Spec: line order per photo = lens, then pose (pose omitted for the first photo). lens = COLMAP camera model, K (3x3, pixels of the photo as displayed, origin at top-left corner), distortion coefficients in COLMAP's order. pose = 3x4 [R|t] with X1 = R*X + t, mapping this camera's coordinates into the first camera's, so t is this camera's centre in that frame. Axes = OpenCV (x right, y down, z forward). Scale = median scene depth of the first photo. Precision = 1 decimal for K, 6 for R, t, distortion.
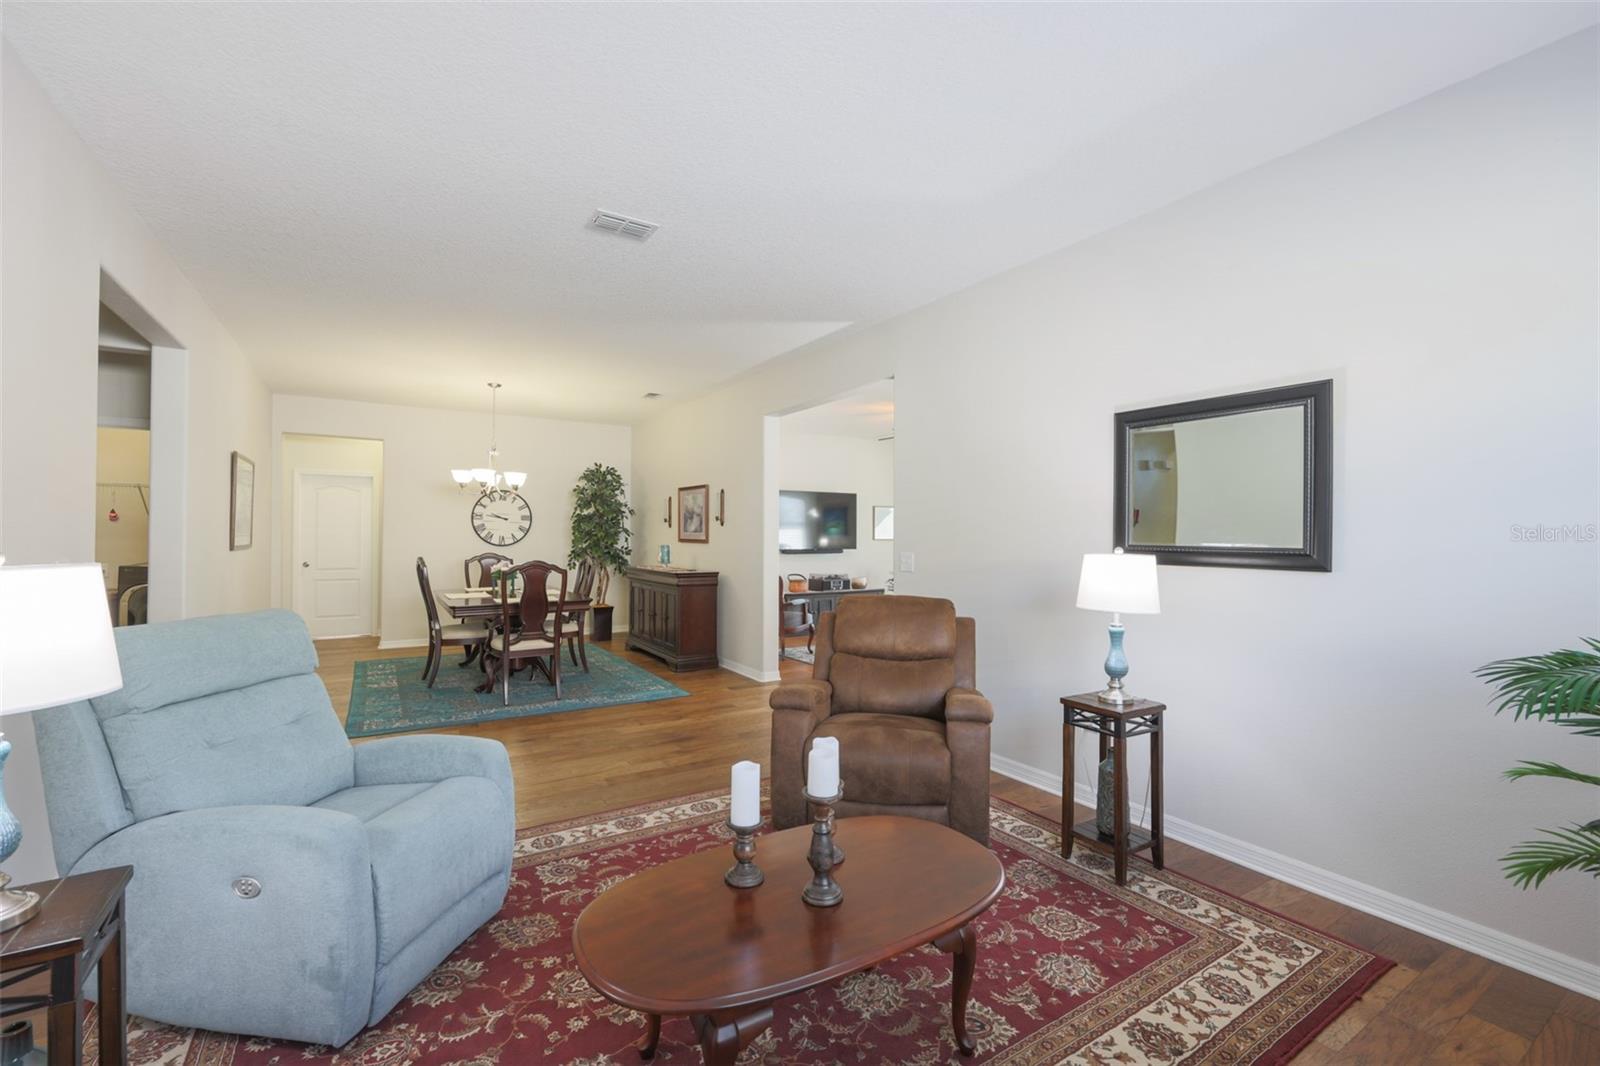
lens RADIAL K [[676.7, 0, 796.7], [0, 676.7, 536.0], [0, 0, 1]] dist [-0.006302, 0.000049]
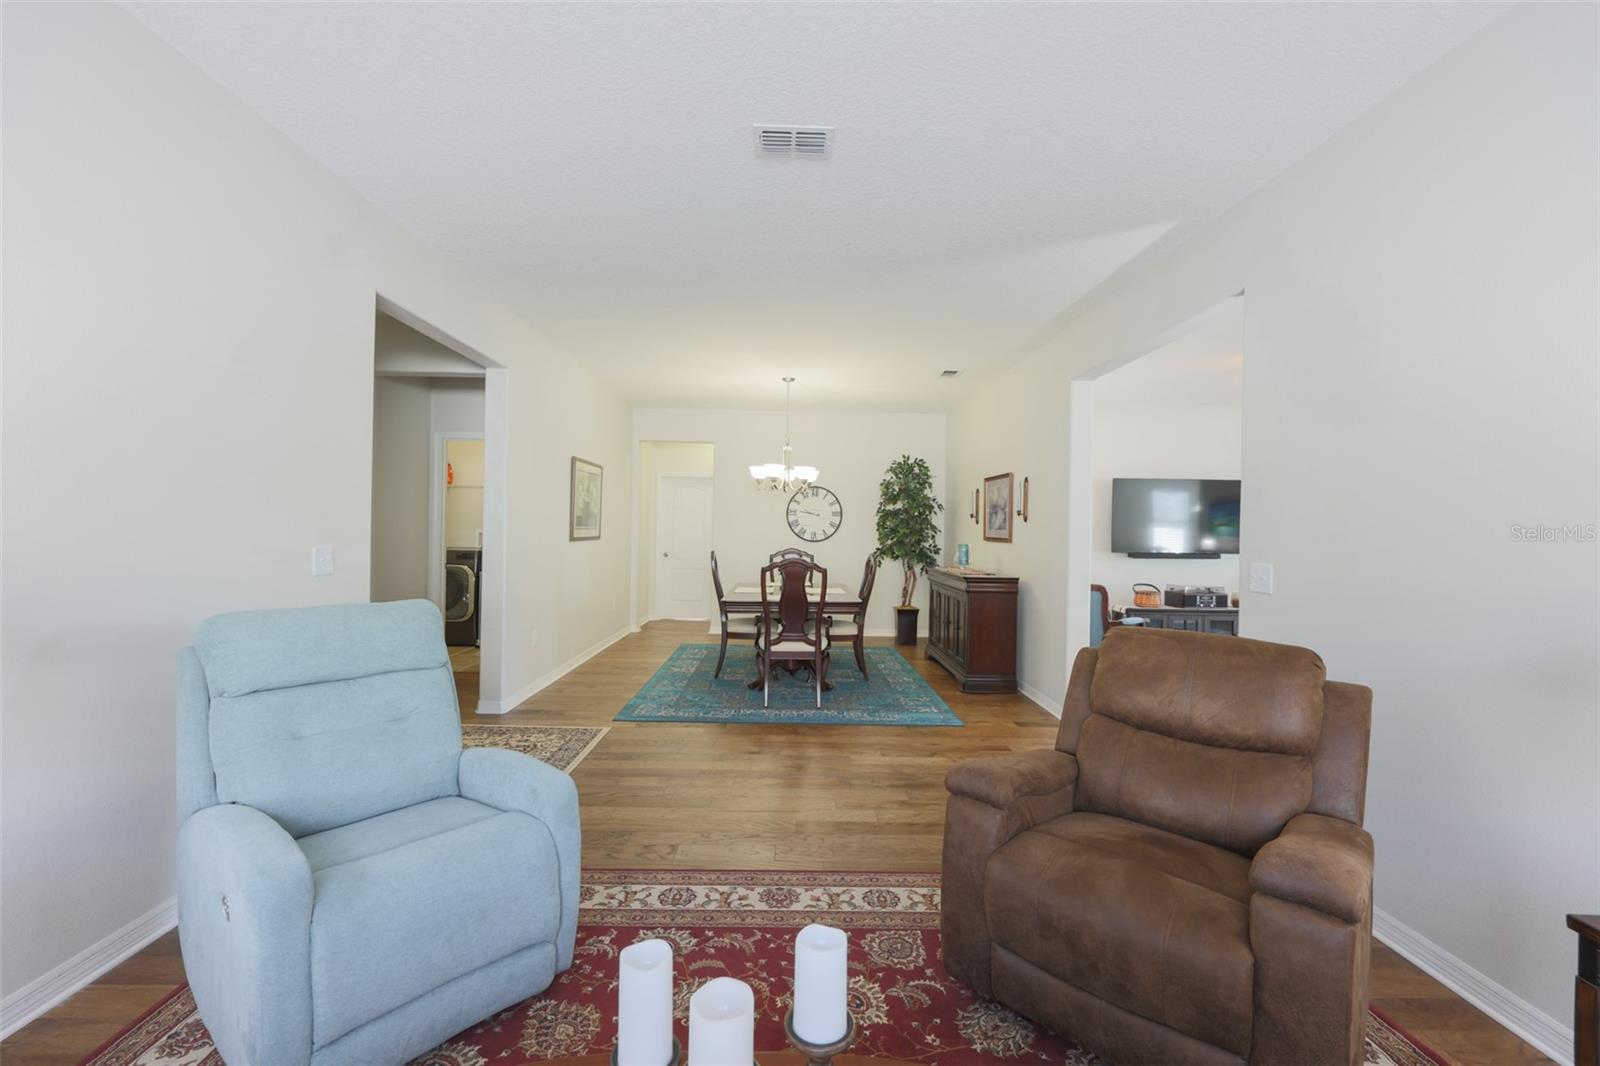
lens RADIAL K [[676.2, 0, 792.2], [0, 676.2, 532.7], [0, 0, 1]] dist [-0.005275, -0.000002]
pose [[0.853224, 0.010502, -0.521438, 0.079818], [-0.011650, 0.999932, 0.001077, 0.000936], [0.521414, 0.005156, 0.853288, 0.159030]]
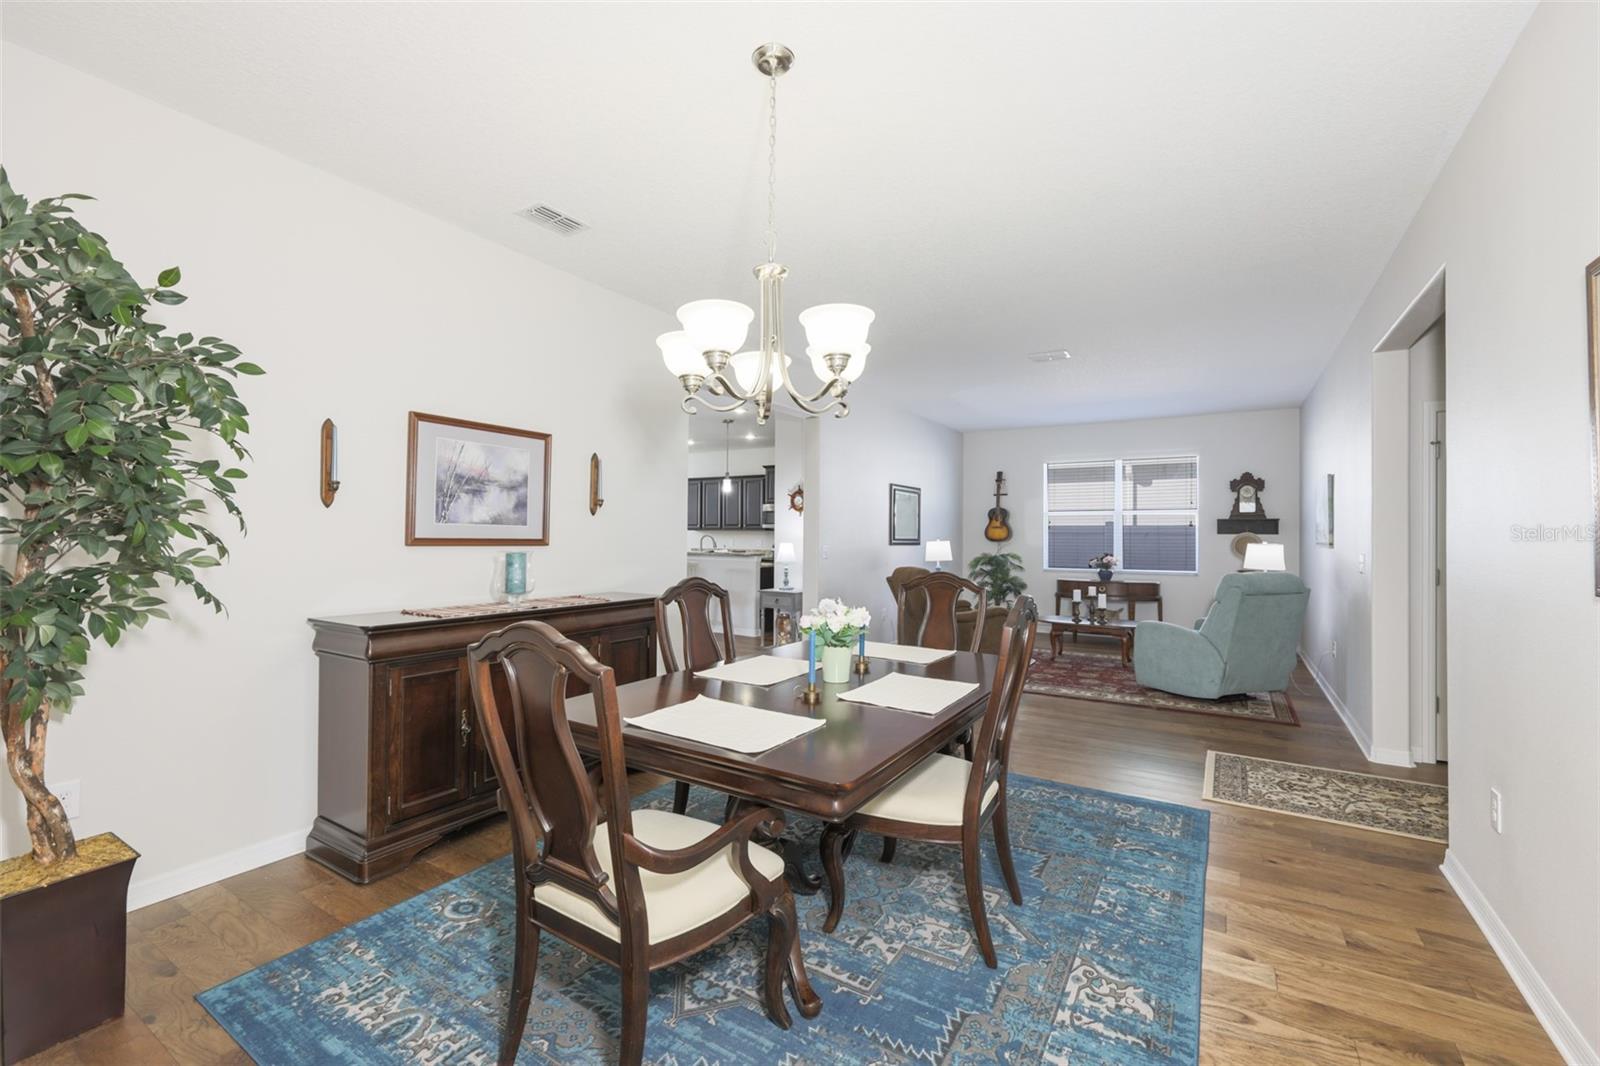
lens RADIAL K [[665.1, 0, 800.0], [0, 665.1, 533.0], [0, 0, 1]] dist [-0.000630, 0.000179]
pose [[-0.436706, -0.006699, 0.899579, -0.750962], [-0.010759, 0.999940, 0.002223, -0.002535], [-0.899540, -0.008708, -0.436751, 1.148310]]
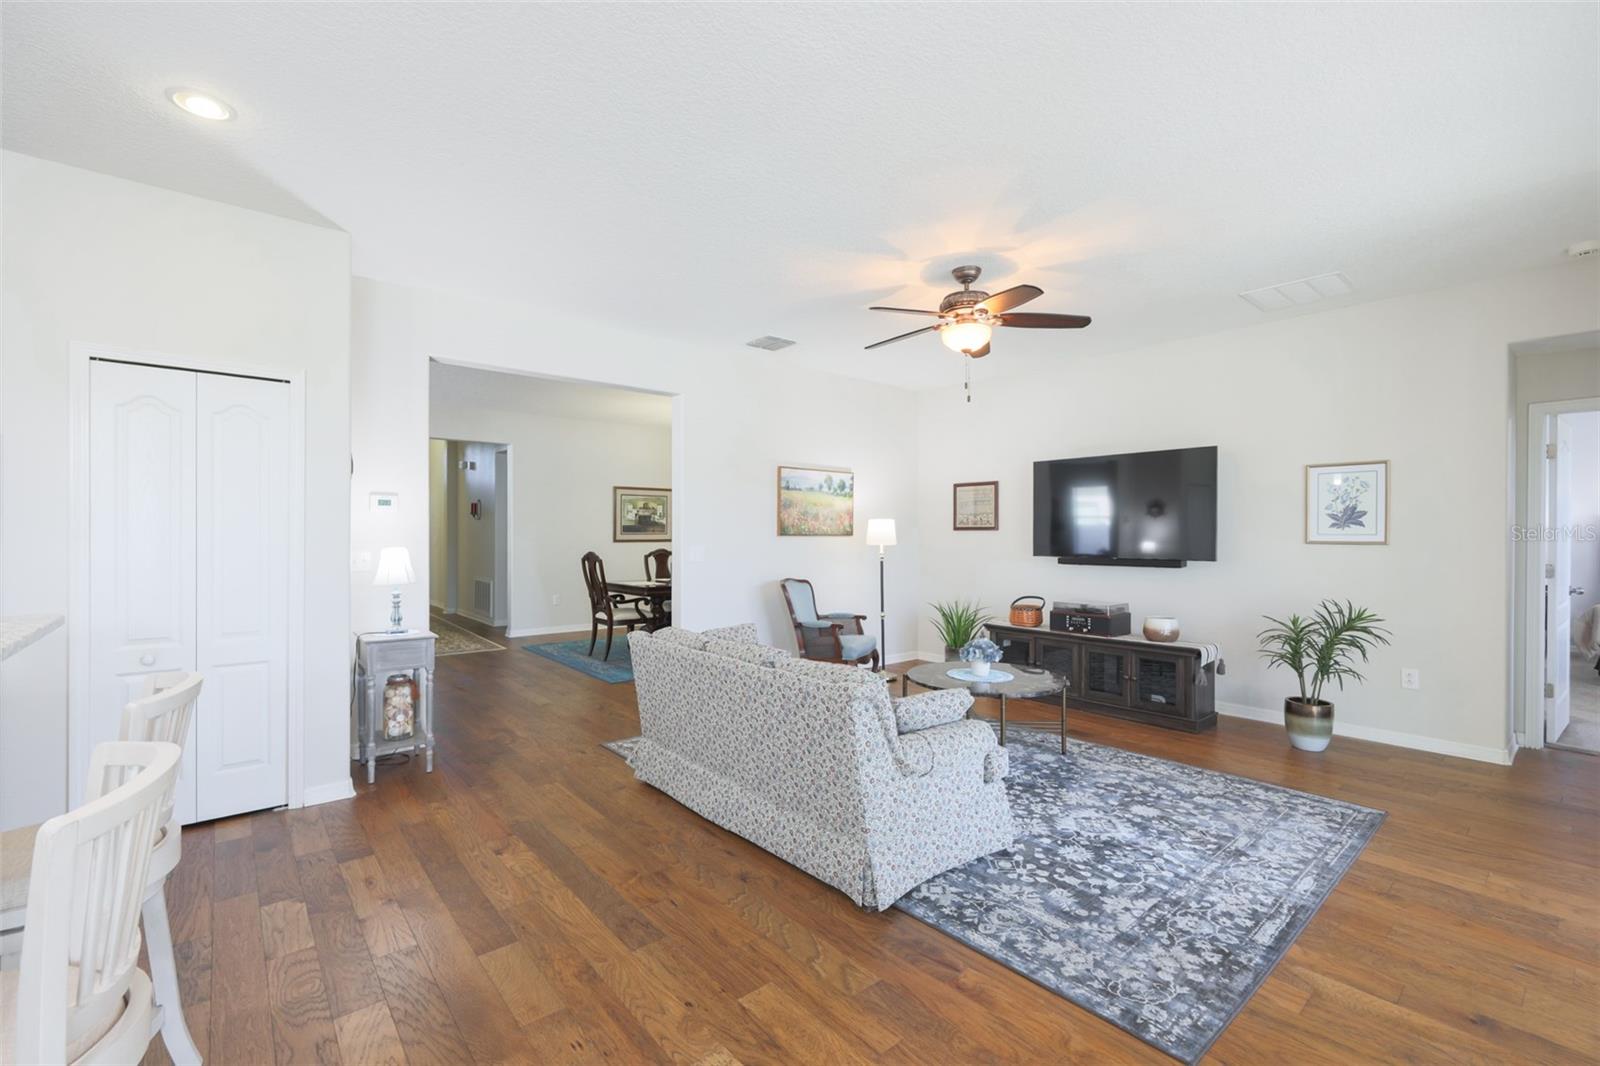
lens RADIAL K [[689.4, 0, 791.4], [0, 689.4, 539.1], [0, 0, 1]] dist [0.000861, 0.000200]
pose [[0.138471, 0.004248, -0.990357, 0.818919], [-0.003853, 0.999986, 0.003750, 0.003803], [0.990359, 0.003296, 0.138485, 0.965199]]
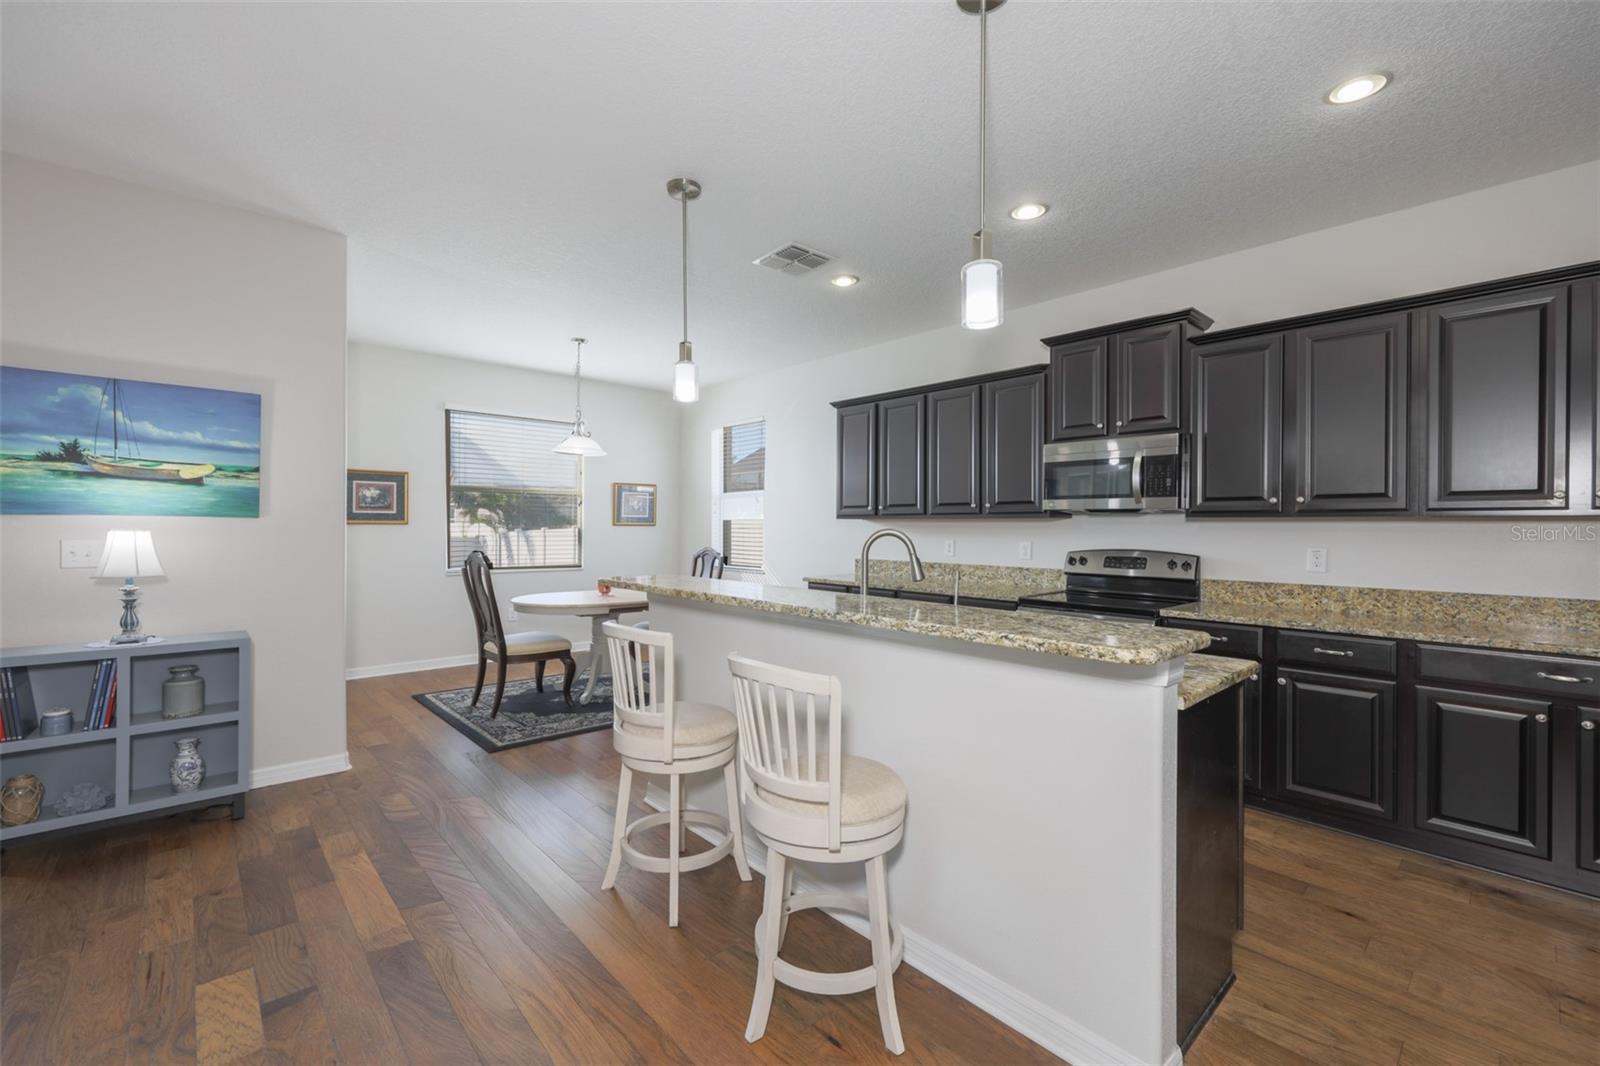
lens RADIAL K [[689.1, 0, 796.7], [0, 689.1, 535.8], [0, 0, 1]] dist [0.002899, 0.000236]
pose [[-0.184638, -0.017769, 0.982646, 0.252663], [-0.006961, 0.999835, 0.016772, 0.004308], [-0.982782, -0.003744, -0.184732, 0.816193]]
